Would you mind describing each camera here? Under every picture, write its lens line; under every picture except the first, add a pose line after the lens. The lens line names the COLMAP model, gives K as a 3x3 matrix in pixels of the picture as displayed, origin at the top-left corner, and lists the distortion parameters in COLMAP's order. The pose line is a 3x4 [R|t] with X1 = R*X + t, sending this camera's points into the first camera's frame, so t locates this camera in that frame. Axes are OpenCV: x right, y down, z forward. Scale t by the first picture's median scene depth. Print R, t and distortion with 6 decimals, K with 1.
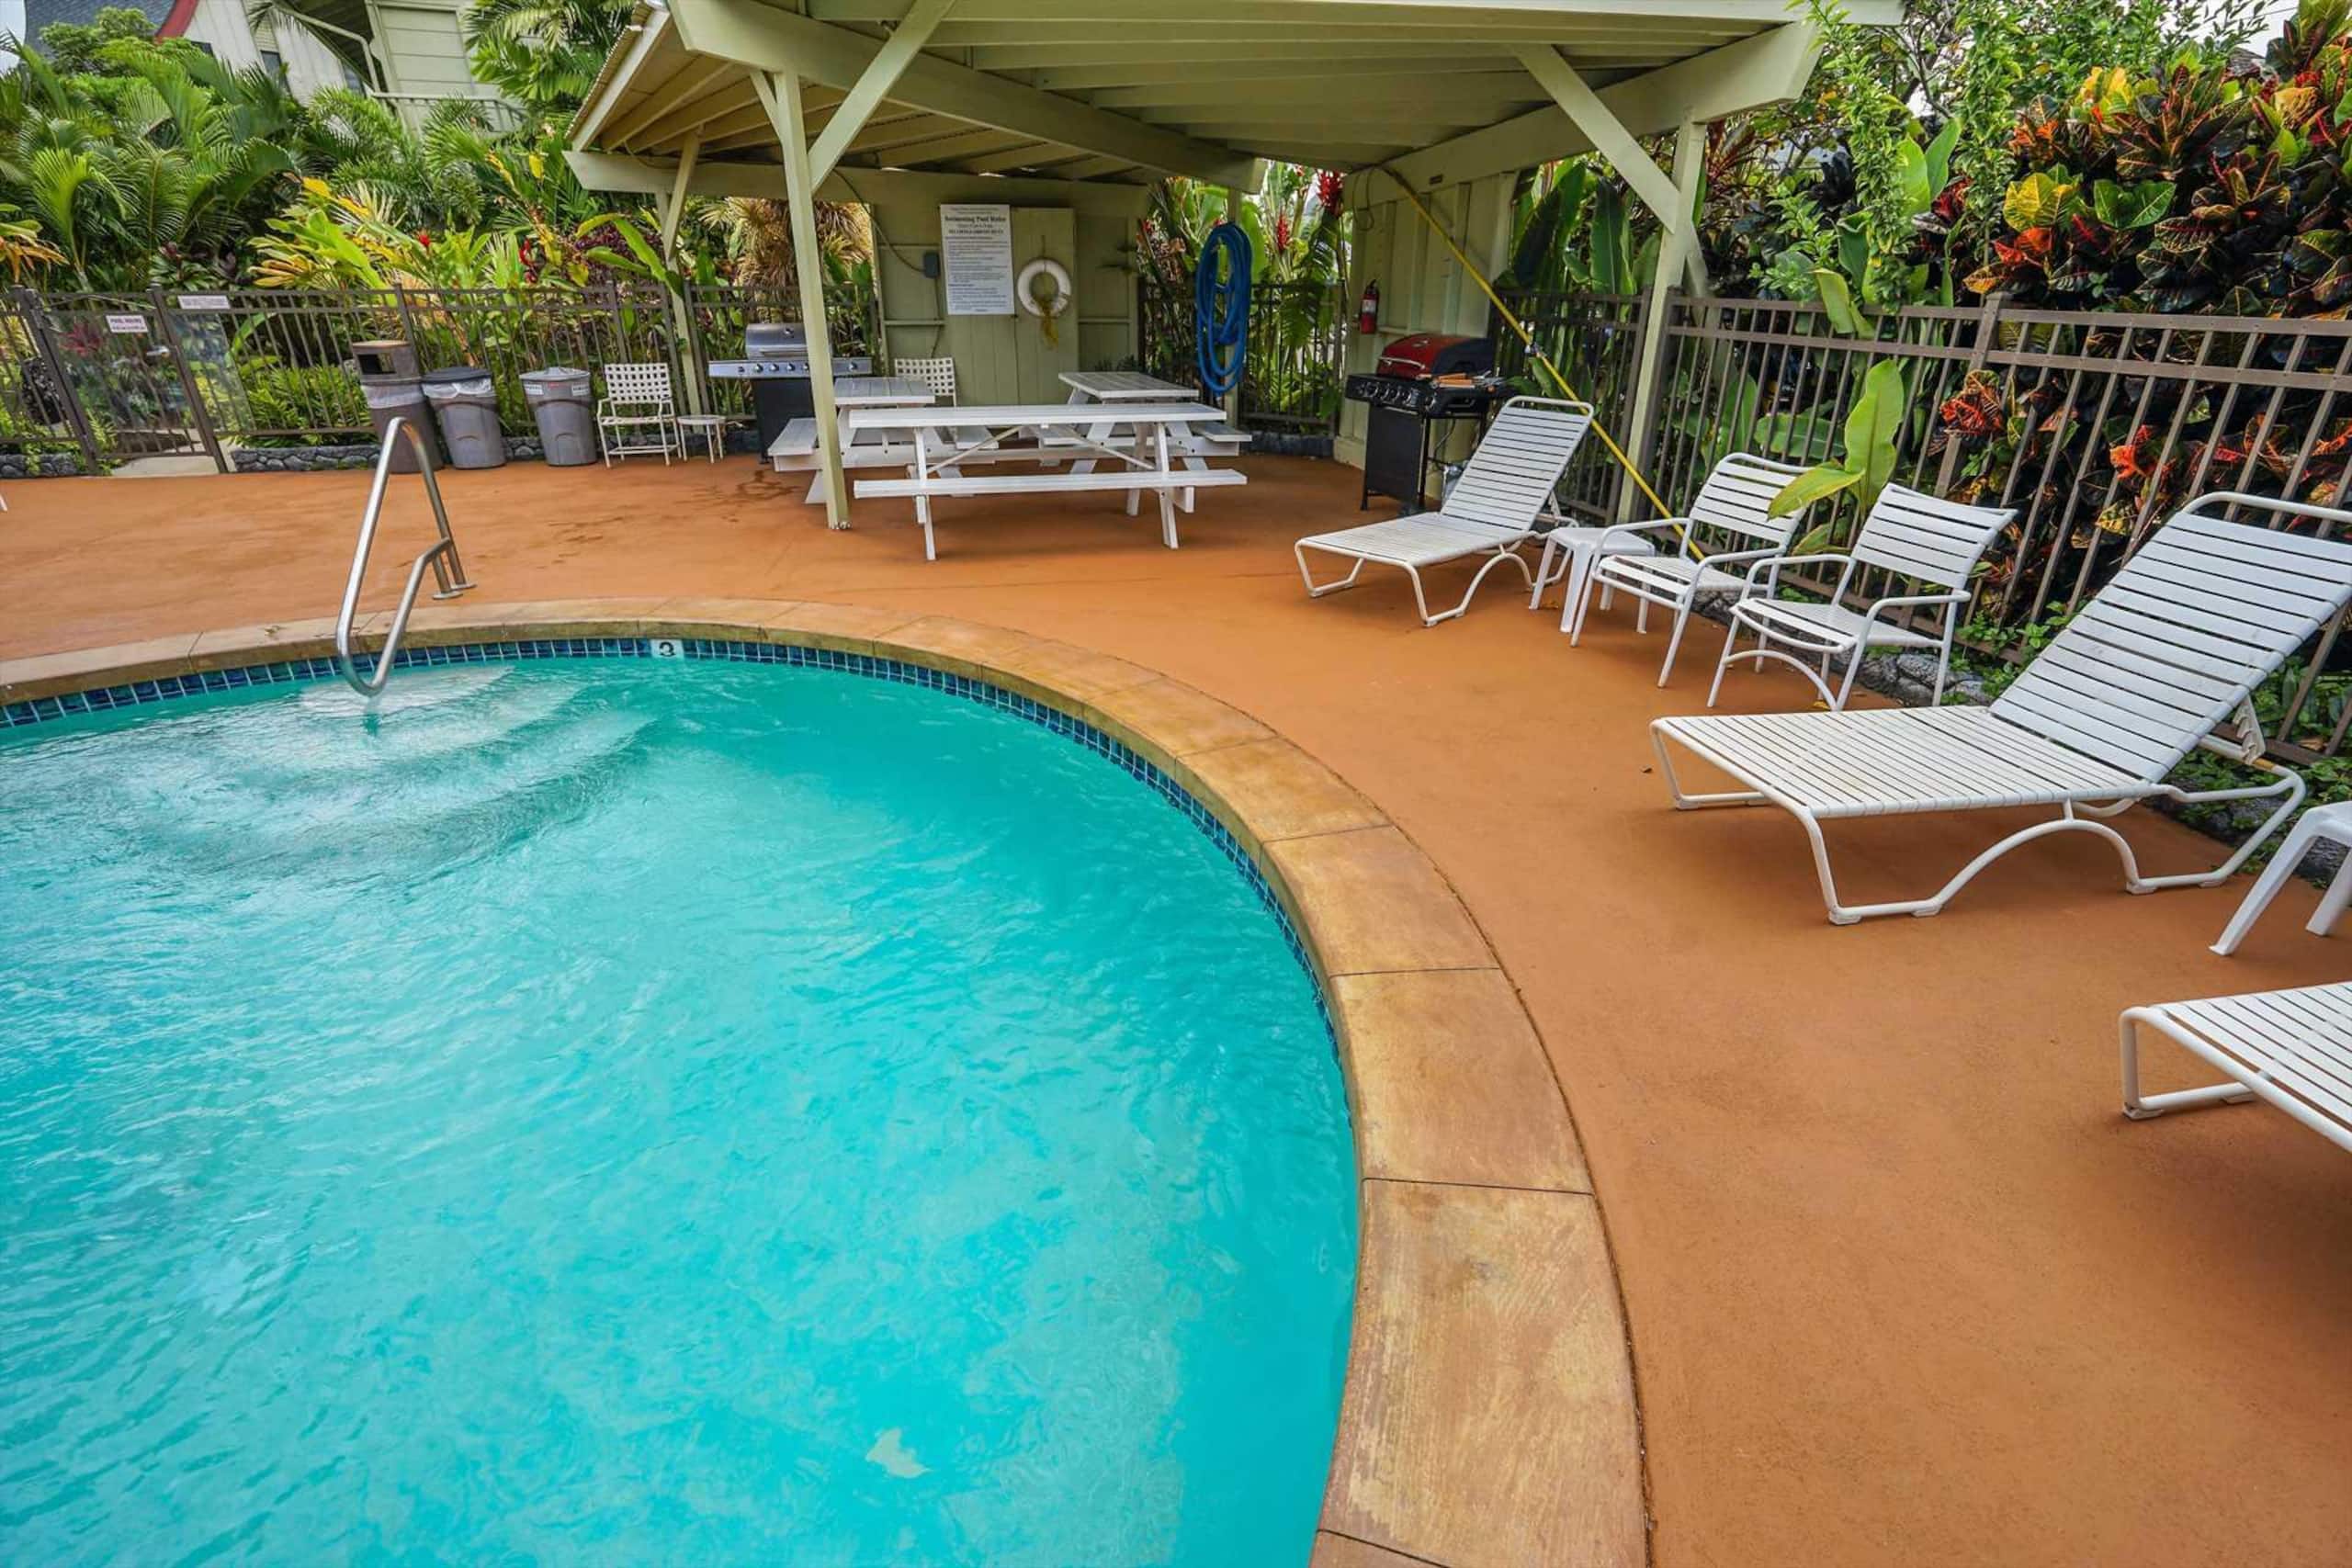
lens RADIAL K [[1128.0, 0, 1176.0], [0, 1128.0, 784.0], [0, 0, 1]] dist [-0.040878, 0.001244]
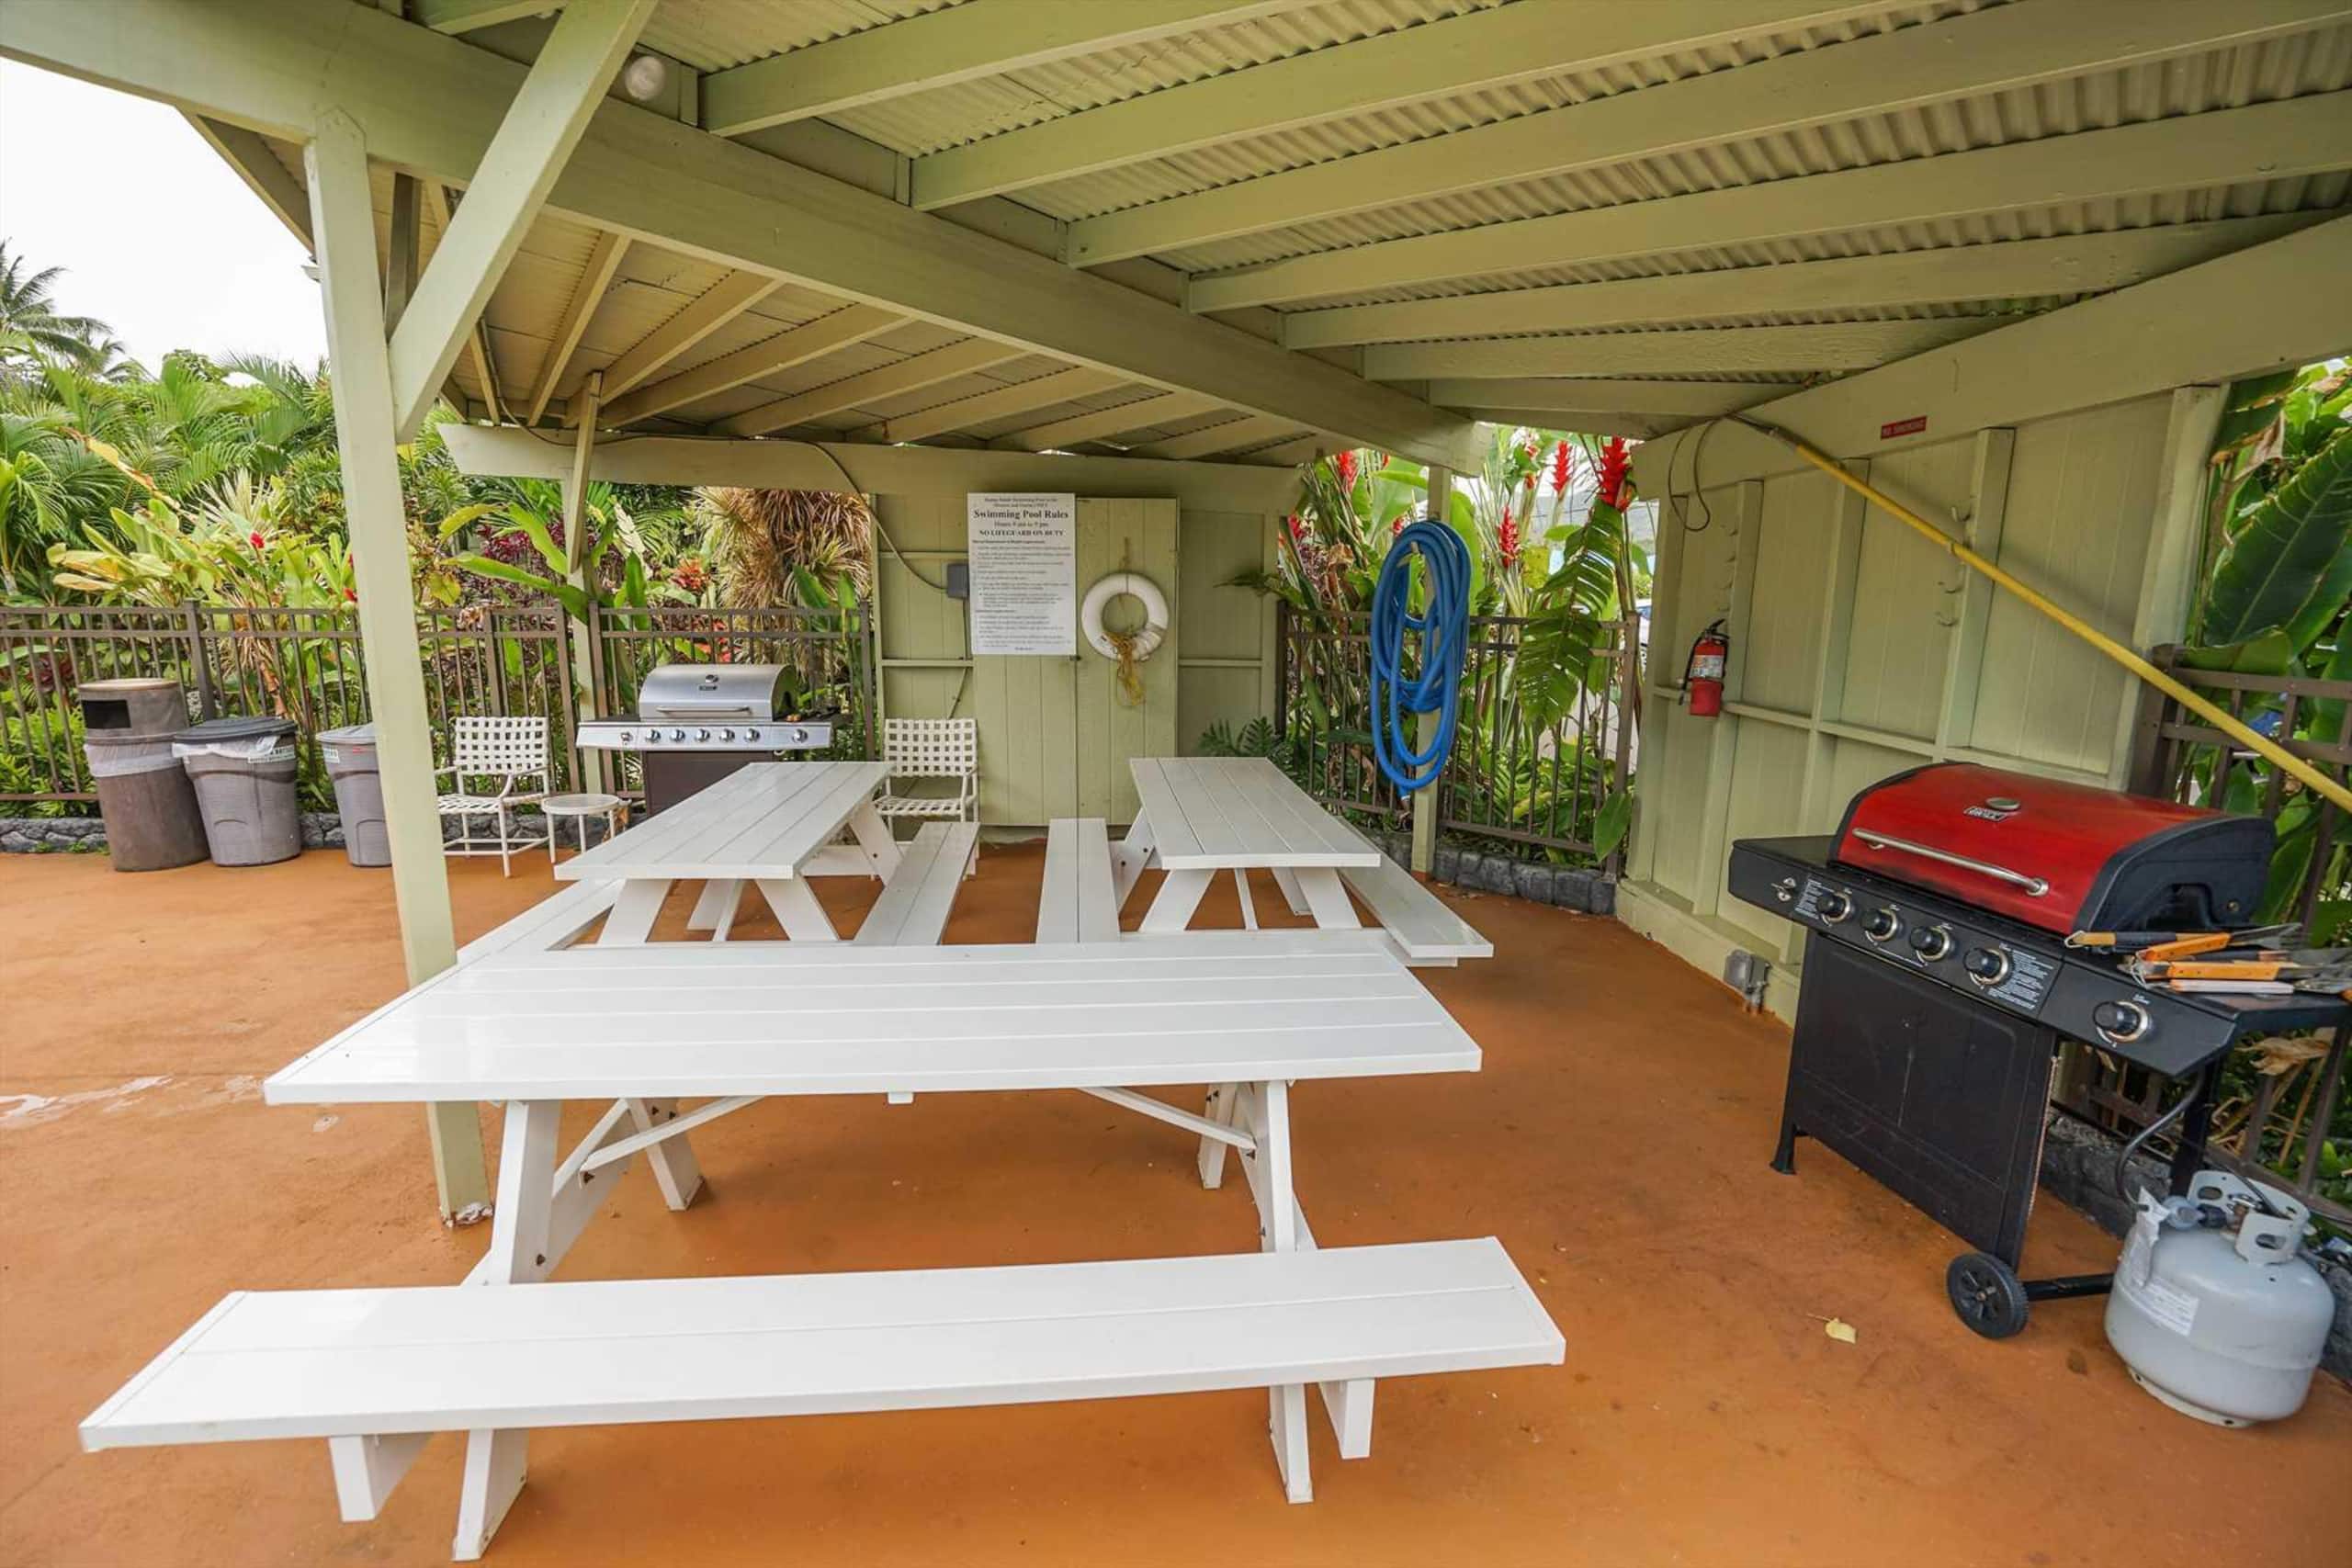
lens RADIAL K [[1128.0, 0, 1176.0], [0, 1128.0, 784.0], [0, 0, 1]] dist [-0.040878, 0.001244]
pose [[0.990135, 0.029724, -0.136928, 0.000157], [-0.062091, 0.969131, -0.238601, -0.209139], [0.125608, 0.244750, 0.961416, 0.430144]]
